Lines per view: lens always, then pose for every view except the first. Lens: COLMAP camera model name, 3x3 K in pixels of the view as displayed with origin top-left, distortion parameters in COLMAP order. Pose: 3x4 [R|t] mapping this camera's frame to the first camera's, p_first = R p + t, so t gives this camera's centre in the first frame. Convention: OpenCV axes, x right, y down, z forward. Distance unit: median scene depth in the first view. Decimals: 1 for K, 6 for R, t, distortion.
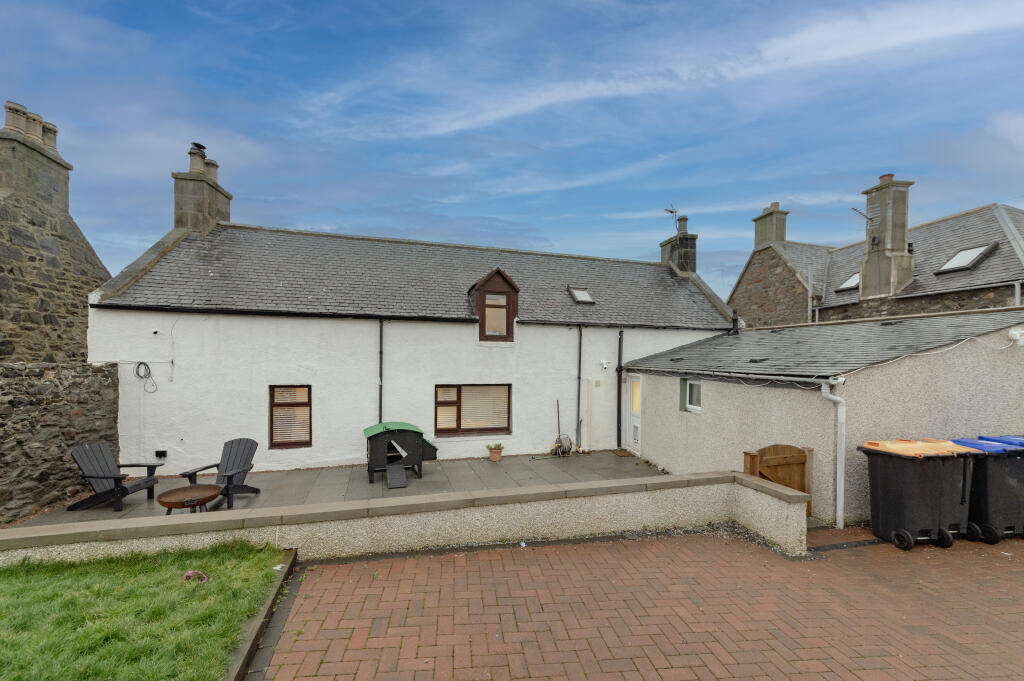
lens RADIAL K [[433.9, 0, 514.2], [0, 433.9, 360.9], [0, 0, 1]] dist [-0.001254, 0.000566]
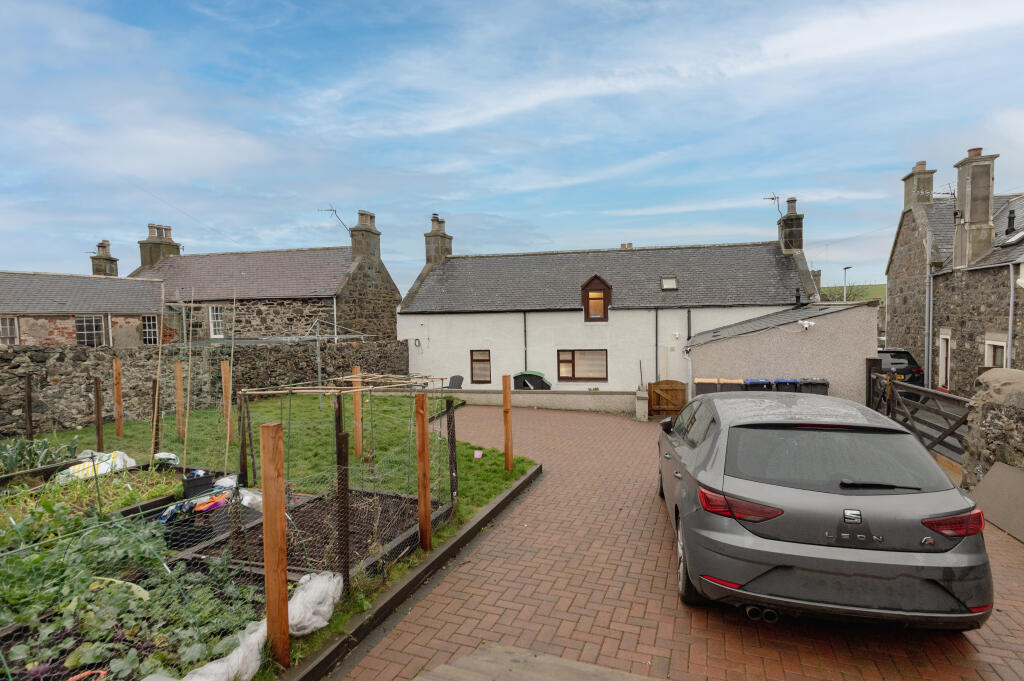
lens RADIAL K [[538.0, 0, 512.0], [0, 538.0, 340.5], [0, 0, 1]] dist [0.001280, 0.000099]
pose [[0.879681, -0.006031, -0.475525, 0.601011], [0.025900, 0.999043, 0.035242, -0.053407], [0.474858, -0.043318, 0.878996, -0.822075]]
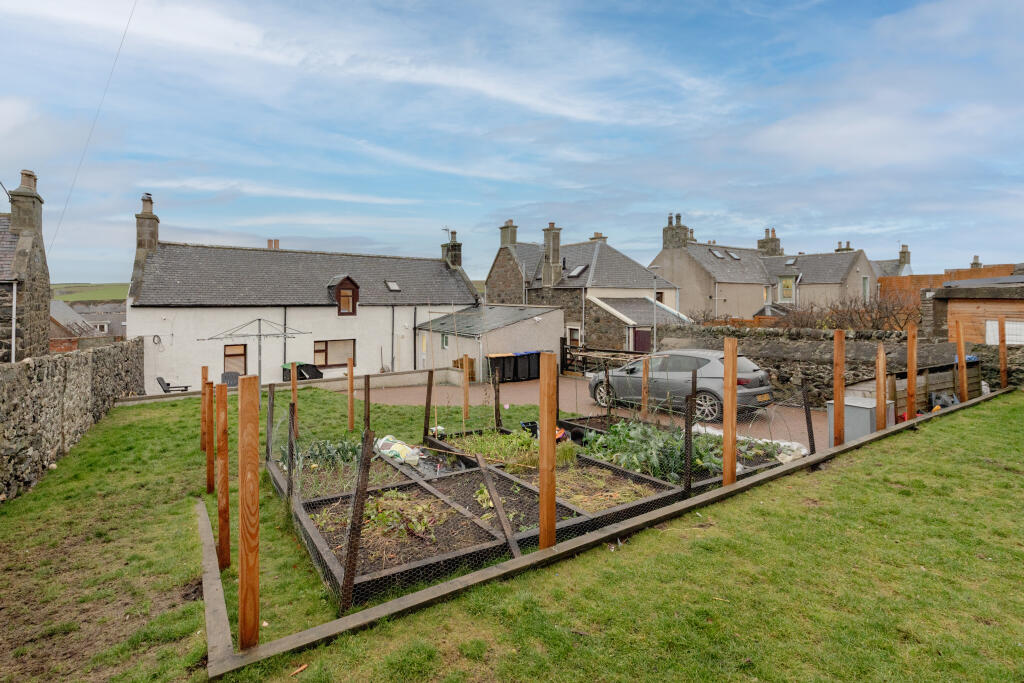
lens RADIAL K [[508.3, 0, 510.1], [0, 508.3, 299.2], [0, 0, 1]] dist [-0.018100, -0.000295]
pose [[0.918686, -0.007528, 0.394916, -0.251062], [0.009456, 0.999951, -0.002935, -0.101167], [-0.394875, 0.006430, 0.918712, -1.215091]]
